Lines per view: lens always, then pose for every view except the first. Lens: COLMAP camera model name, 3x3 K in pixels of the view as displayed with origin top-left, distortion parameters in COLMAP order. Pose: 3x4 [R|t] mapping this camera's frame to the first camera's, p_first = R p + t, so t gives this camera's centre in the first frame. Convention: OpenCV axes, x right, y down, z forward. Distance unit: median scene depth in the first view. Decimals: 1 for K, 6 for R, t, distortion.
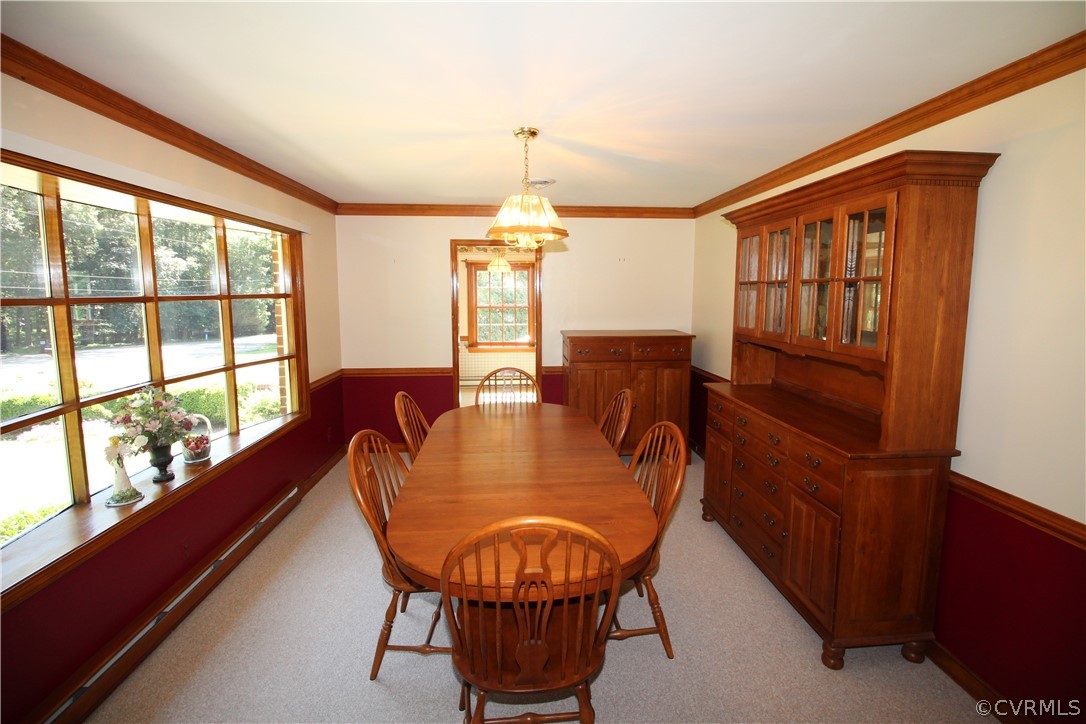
lens RADIAL K [[500.8, 0, 544.7], [0, 500.8, 347.5], [0, 0, 1]] dist [0.004146, -0.015725]
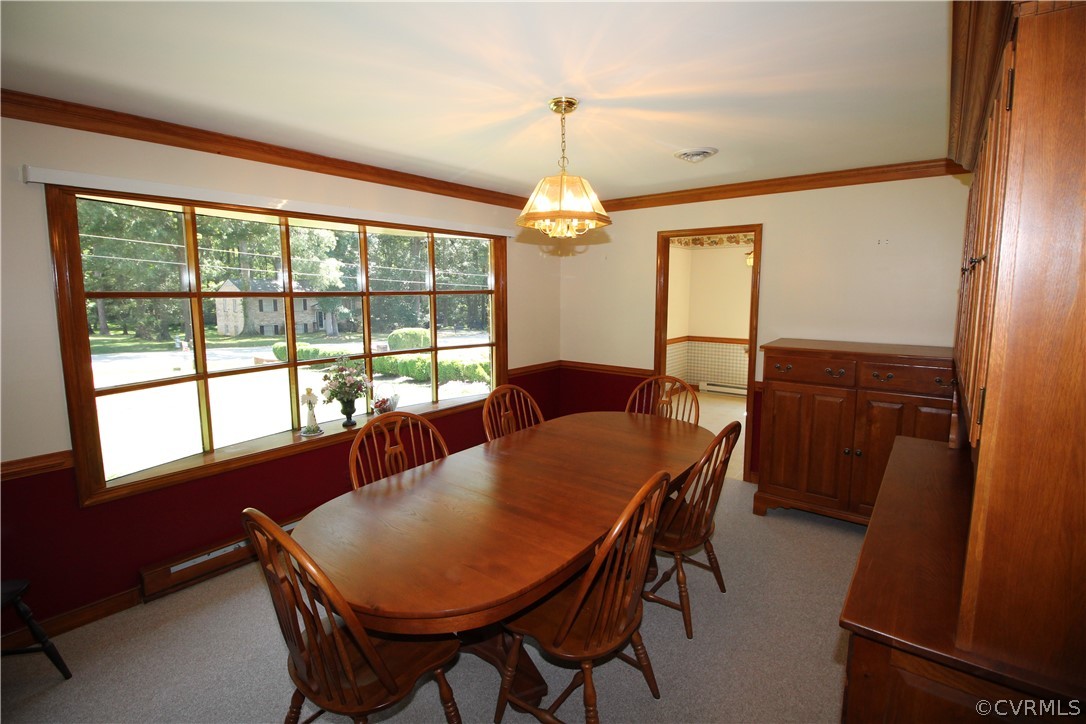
lens RADIAL K [[490.4, 0, 548.6], [0, 490.4, 349.8], [0, 0, 1]] dist [0.001893, -0.014175]
pose [[0.738342, 0.085277, -0.669013, 0.502837], [-0.074921, 0.996205, 0.044298, -0.040788], [0.670252, 0.017415, 0.741929, 0.336393]]
